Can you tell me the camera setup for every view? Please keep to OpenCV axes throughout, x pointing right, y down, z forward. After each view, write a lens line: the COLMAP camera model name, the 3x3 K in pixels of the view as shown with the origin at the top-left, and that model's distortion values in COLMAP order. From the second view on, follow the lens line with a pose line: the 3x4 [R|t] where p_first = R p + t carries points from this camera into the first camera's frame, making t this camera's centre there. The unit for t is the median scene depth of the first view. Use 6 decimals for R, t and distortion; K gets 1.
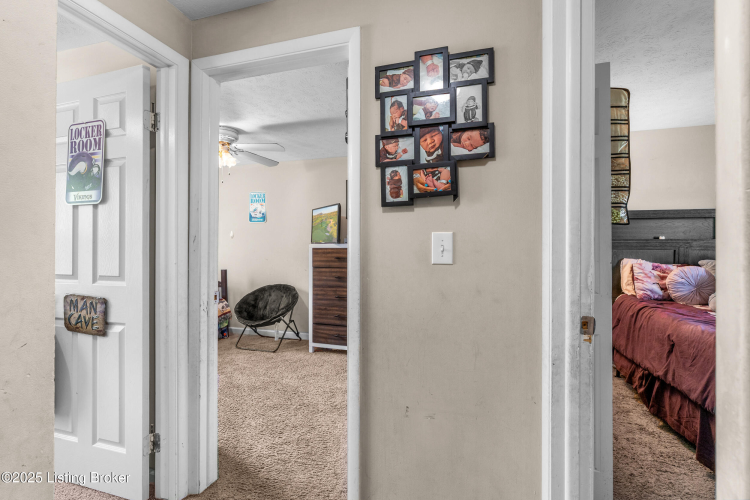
lens RADIAL K [[341.9, 0, 372.3], [0, 341.9, 249.8], [0, 0, 1]] dist [-0.001283, 0.000053]
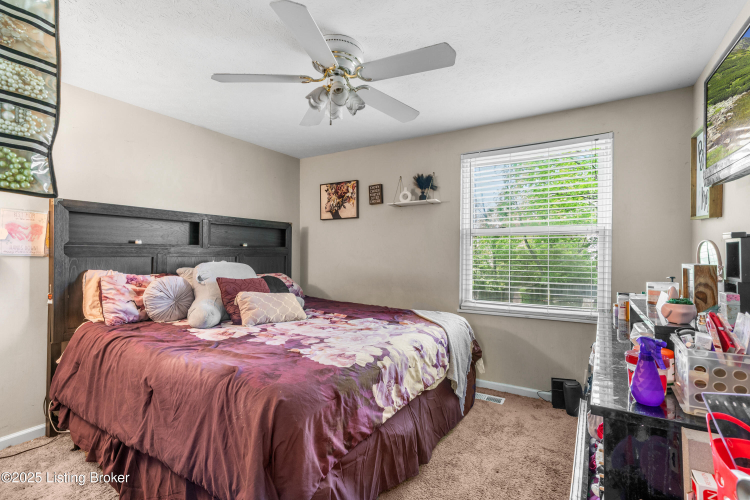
lens RADIAL K [[341.9, 0, 372.3], [0, 341.9, 249.8], [0, 0, 1]] dist [-0.001283, 0.000053]
pose [[0.269709, 0.010430, 0.962885, 0.251896], [0.010166, 0.999855, -0.013678, -0.000587], [-0.962888, 0.013478, 0.269564, 0.287213]]
